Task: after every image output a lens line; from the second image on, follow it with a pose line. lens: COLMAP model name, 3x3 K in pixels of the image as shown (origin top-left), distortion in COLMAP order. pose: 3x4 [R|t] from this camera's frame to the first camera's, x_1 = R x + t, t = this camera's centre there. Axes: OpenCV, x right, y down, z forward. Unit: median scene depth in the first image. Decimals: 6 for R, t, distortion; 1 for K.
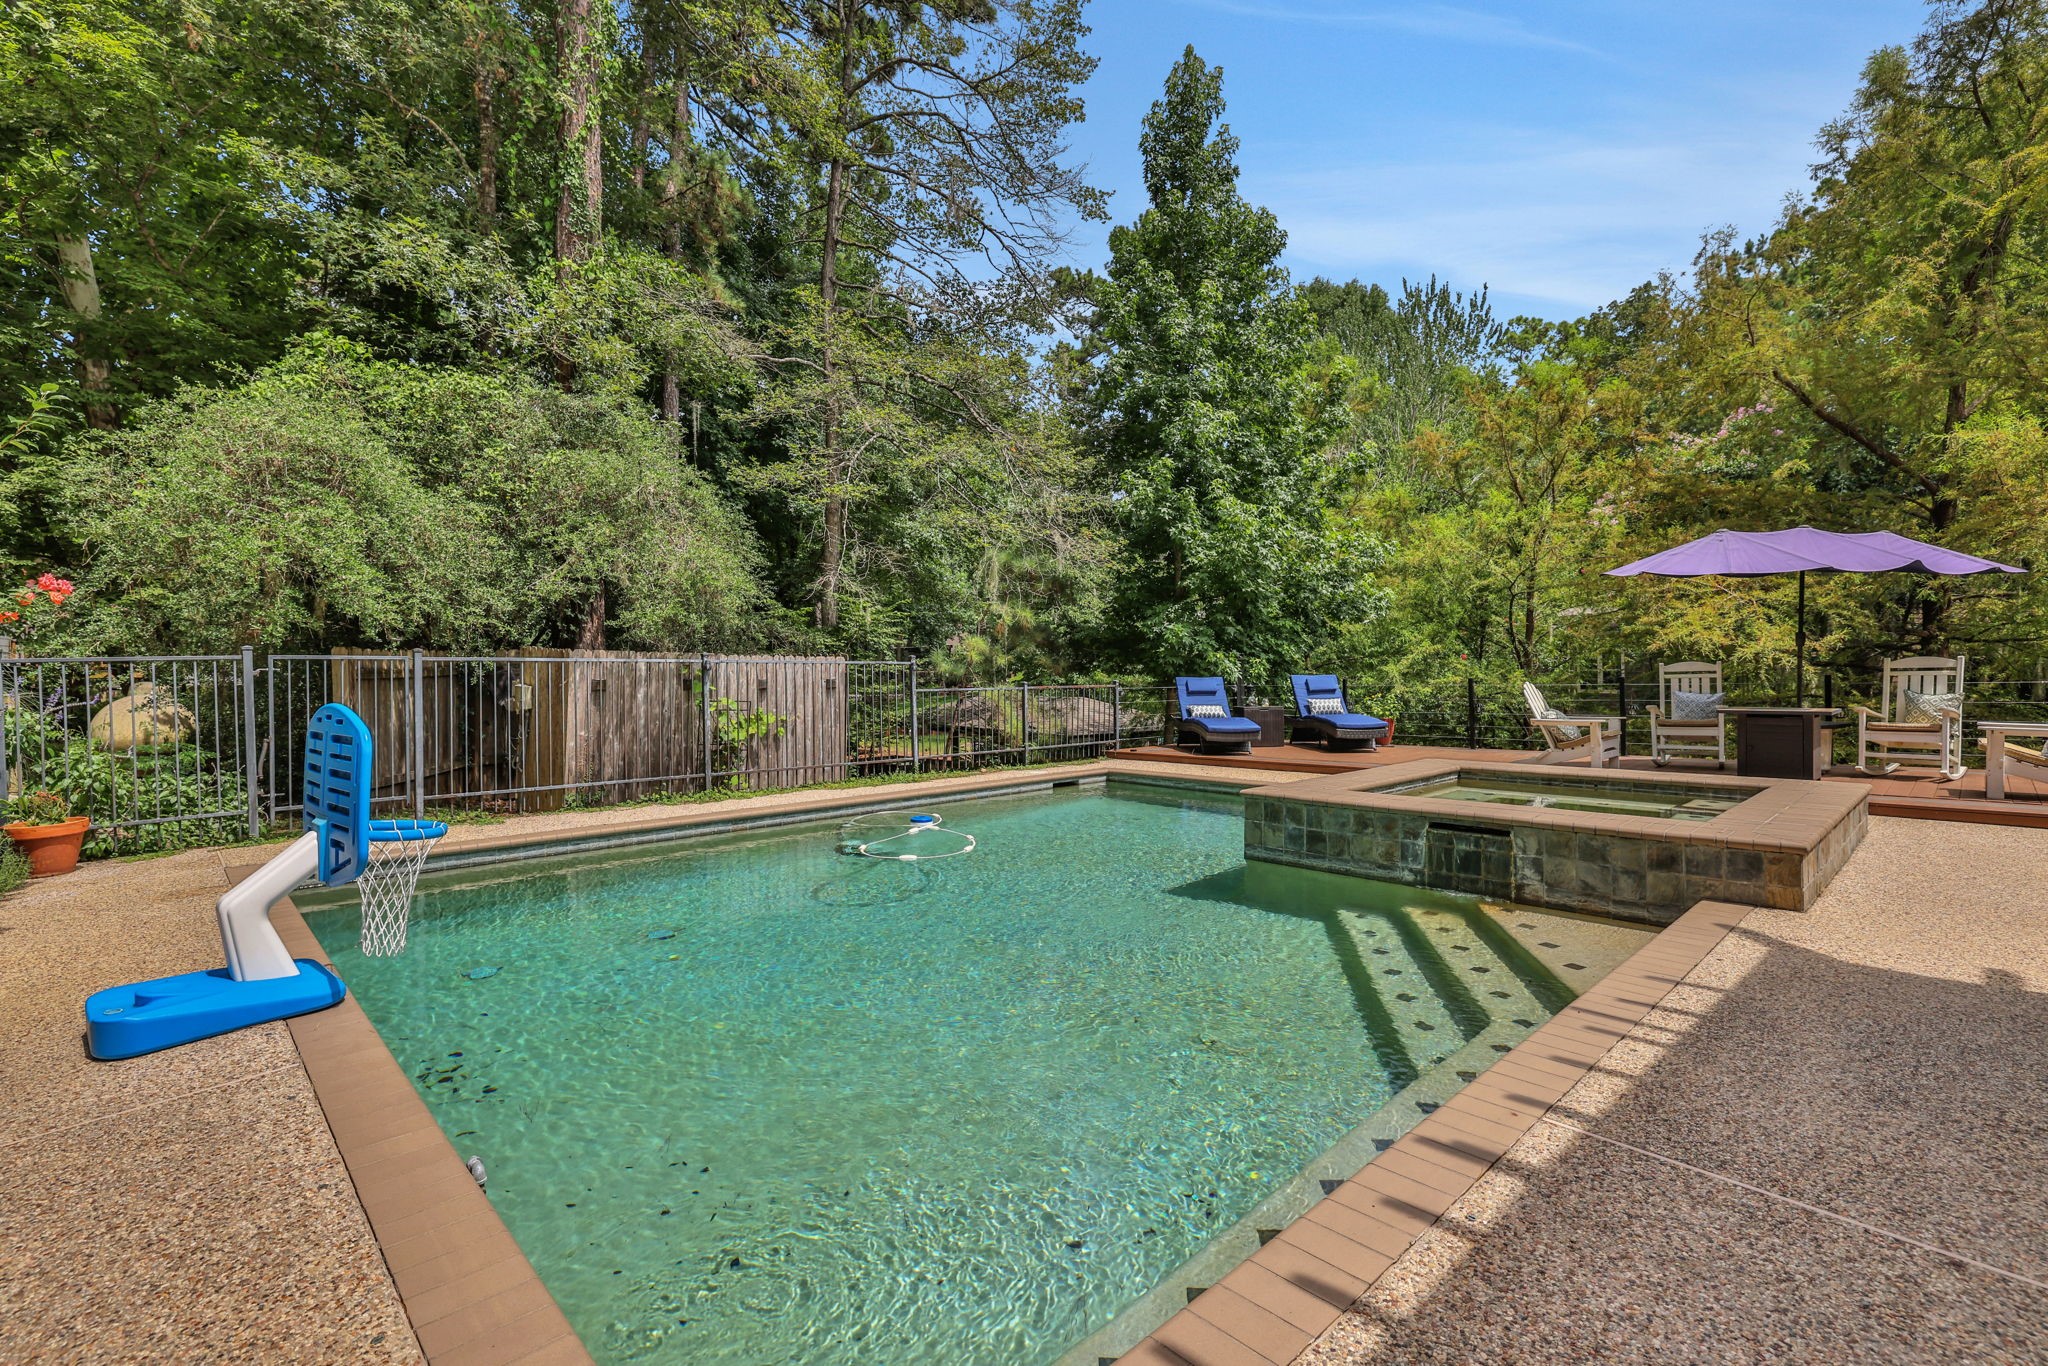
lens RADIAL K [[912.4, 0, 1022.5], [0, 912.4, 678.6], [0, 0, 1]] dist [-0.002222, 0.000016]
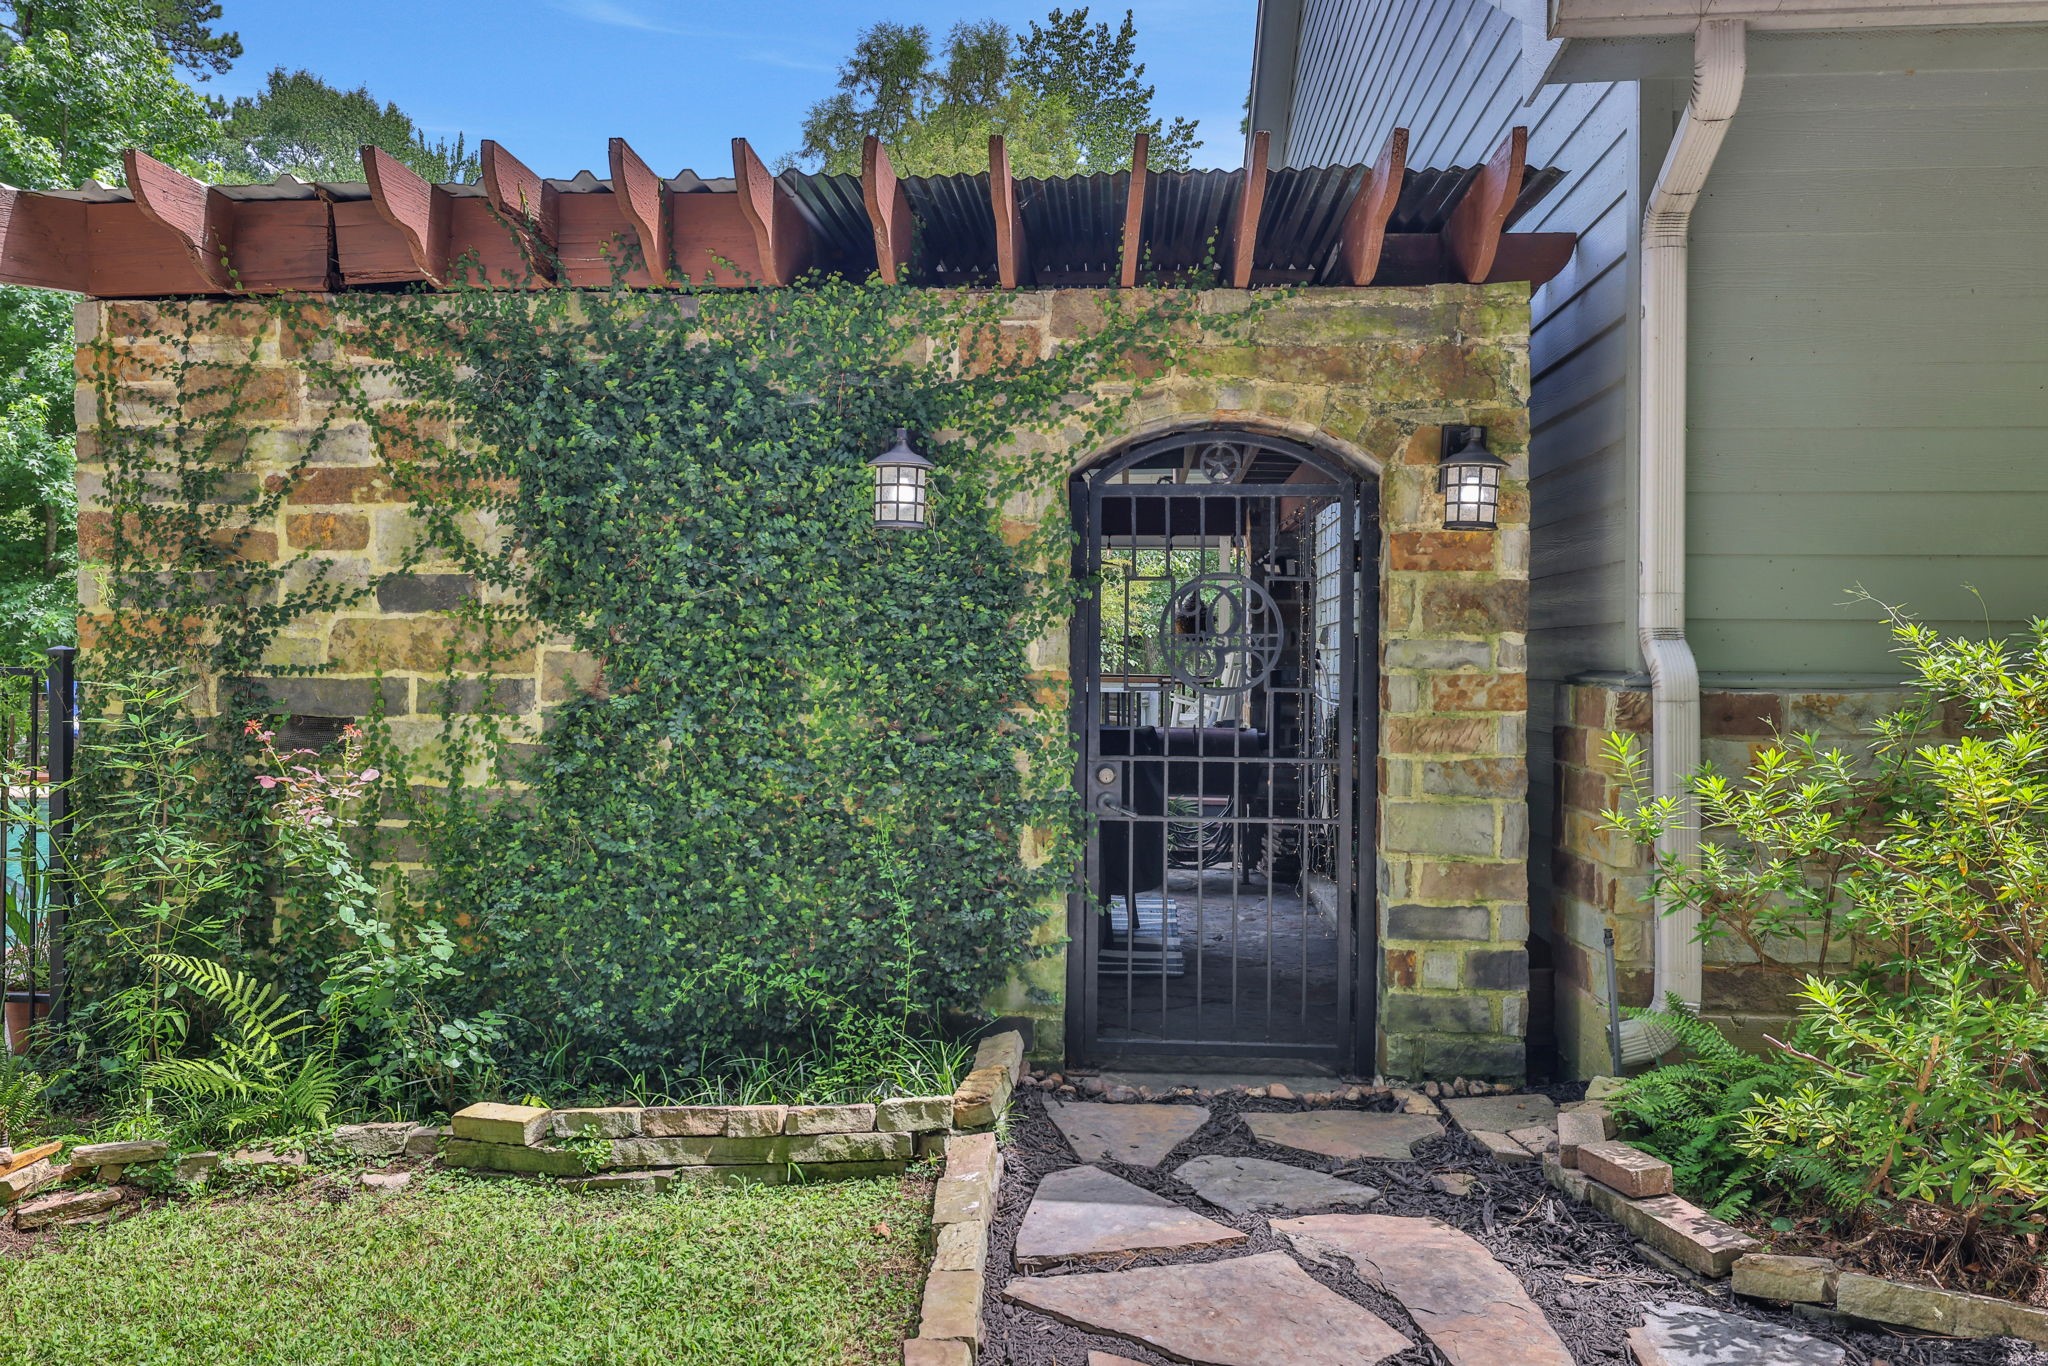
lens RADIAL K [[1523.4, 0, 1023.5], [0, 1523.4, 679.4], [0, 0, 1]] dist [-0.002186, -0.001552]
pose [[0.734858, 0.014308, 0.678070, -0.097247], [-0.009205, 0.999896, -0.011123, 0.005943], [-0.678159, 0.001932, 0.734913, -0.506026]]
